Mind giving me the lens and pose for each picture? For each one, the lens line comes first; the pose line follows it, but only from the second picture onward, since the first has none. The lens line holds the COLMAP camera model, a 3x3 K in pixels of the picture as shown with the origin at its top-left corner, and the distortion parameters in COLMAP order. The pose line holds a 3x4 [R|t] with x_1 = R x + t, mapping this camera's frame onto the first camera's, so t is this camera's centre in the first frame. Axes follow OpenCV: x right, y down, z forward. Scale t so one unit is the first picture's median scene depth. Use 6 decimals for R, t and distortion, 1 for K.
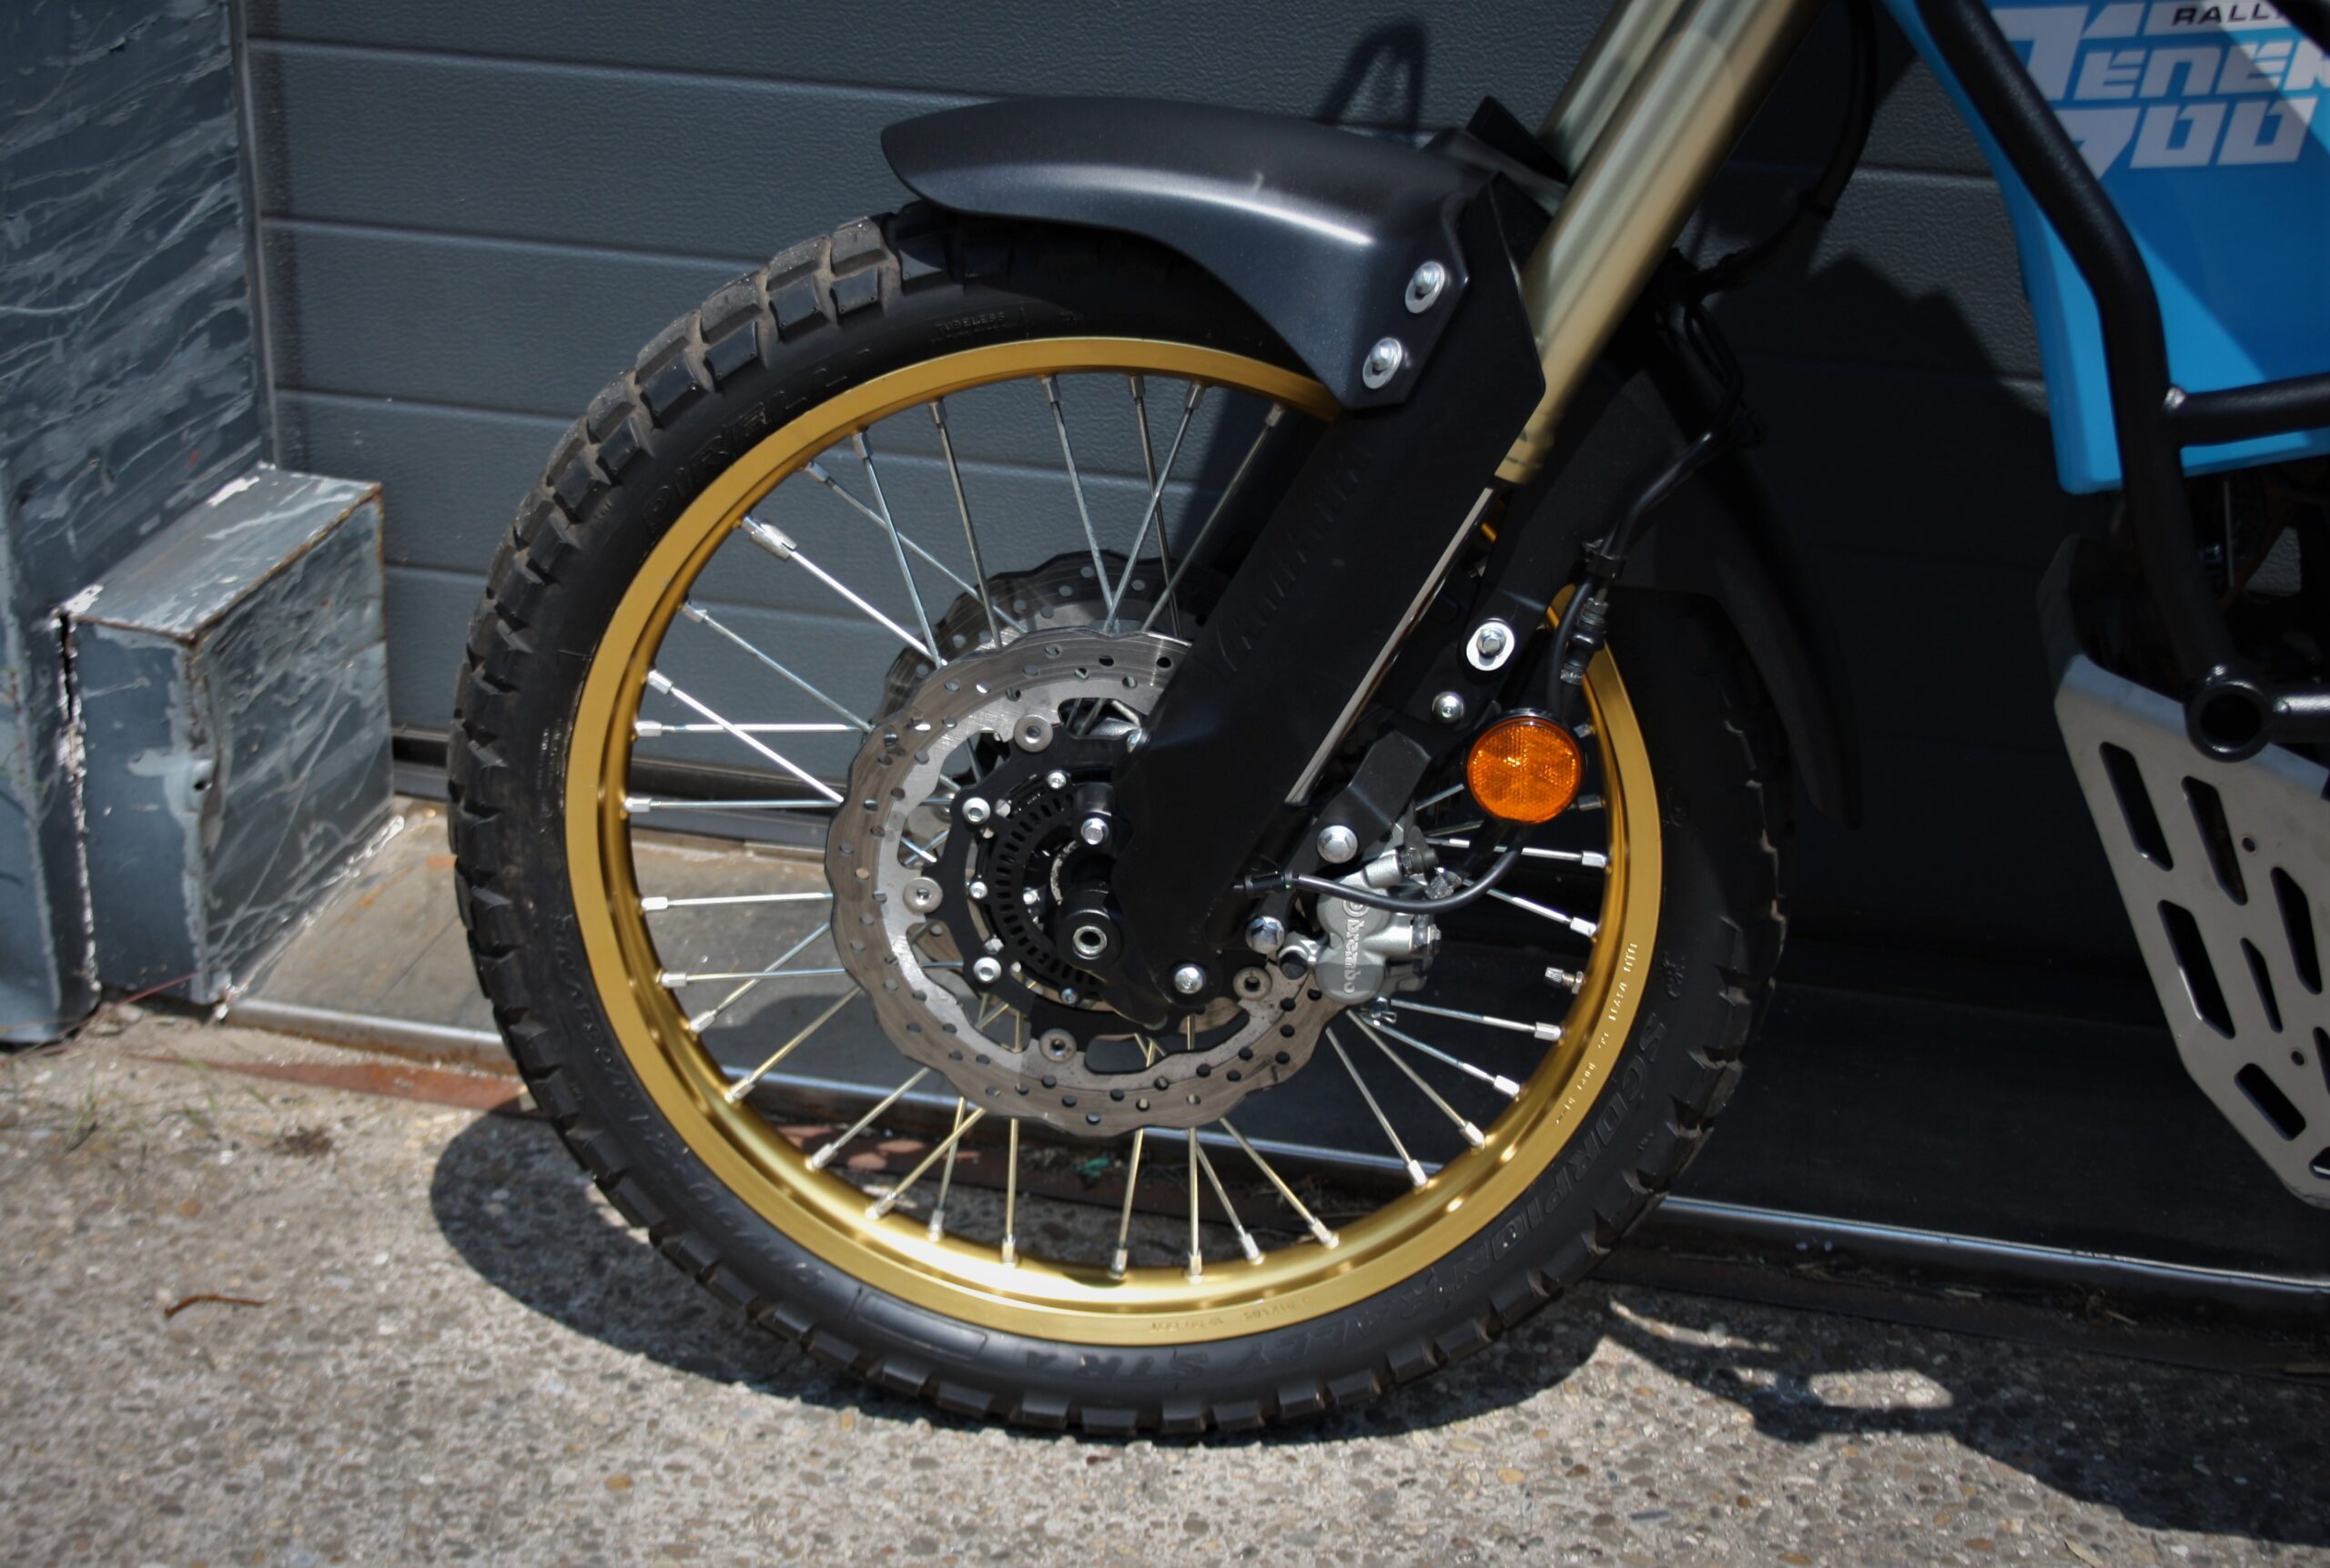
lens RADIAL K [[3942.6, 0, 1030.4], [0, 3942.6, 840.2], [0, 0, 1]] dist [-0.027253, 0.049619]
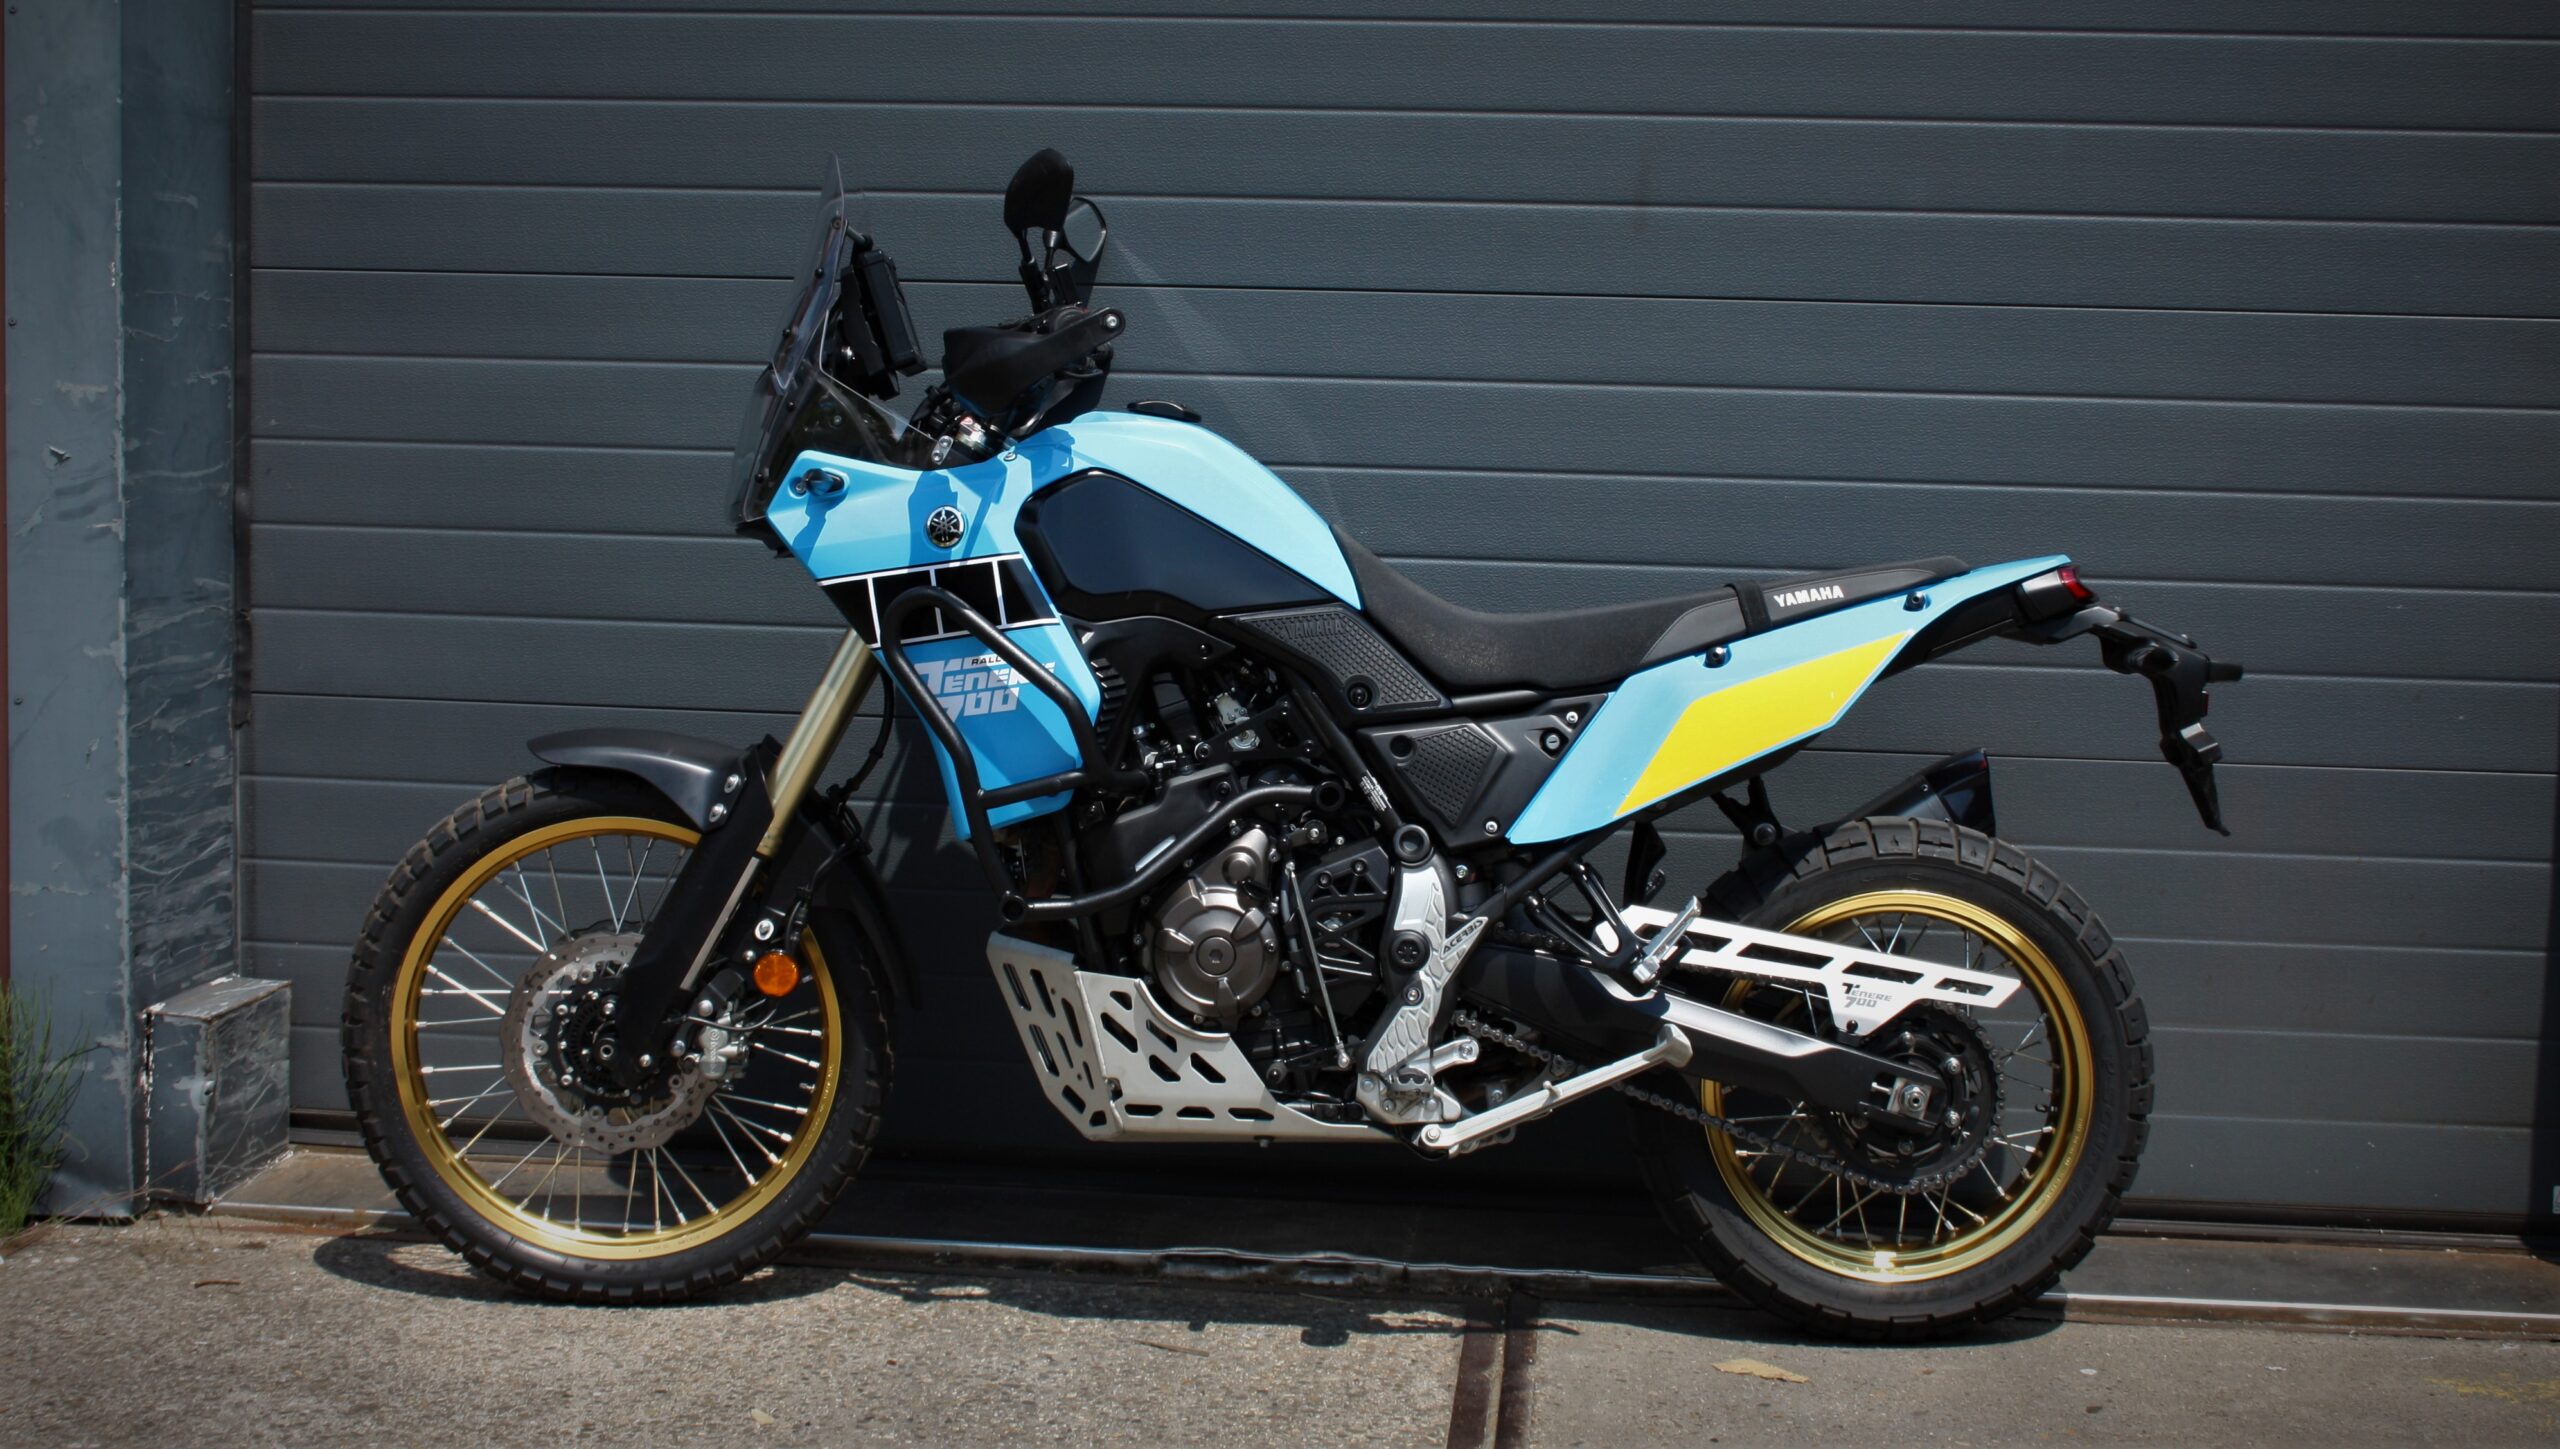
lens RADIAL K [[3328.3, 0, 1280.0], [0, 3328.3, 724.5], [0, 0, 1]] dist [-0.080410, 0.075007]
pose [[0.985183, 0.002040, 0.171495, 0.070569], [0.054174, 0.945034, -0.322454, 0.500998], [-0.162726, 0.326967, 0.930921, -1.033368]]
